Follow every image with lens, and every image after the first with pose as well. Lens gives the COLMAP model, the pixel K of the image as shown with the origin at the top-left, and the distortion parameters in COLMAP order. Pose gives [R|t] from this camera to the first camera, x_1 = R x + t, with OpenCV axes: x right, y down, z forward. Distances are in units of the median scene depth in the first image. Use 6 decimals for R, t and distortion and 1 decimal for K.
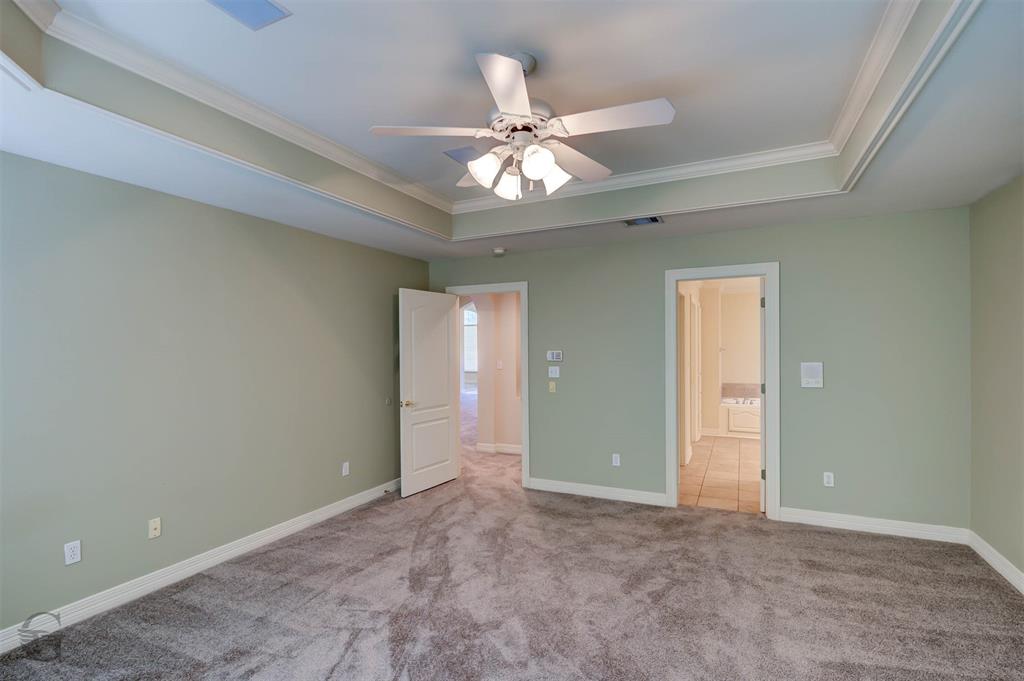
lens RADIAL K [[475.0, 0, 513.0], [0, 475.0, 339.1], [0, 0, 1]] dist [-0.001497, -0.000052]
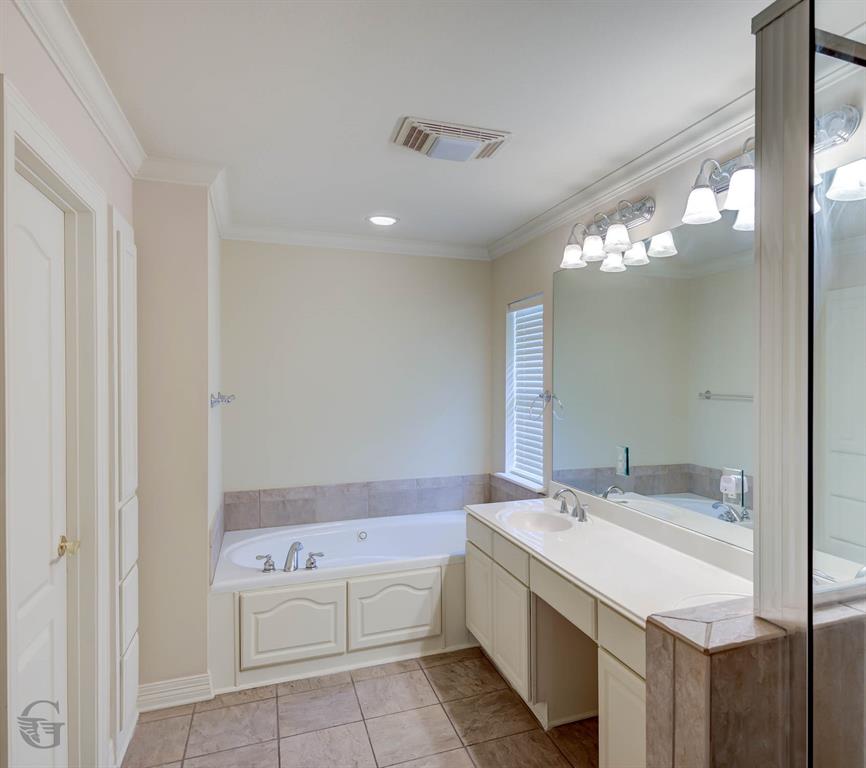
lens RADIAL K [[499.1, 0, 434.5], [0, 499.1, 382.8], [0, 0, 1]] dist [0.002839, 0.000132]
pose [[0.712002, -0.001435, 0.702176, 0.305222], [-0.005102, 0.999961, 0.007217, 0.008229], [-0.702159, -0.008721, 0.711967, 0.658444]]
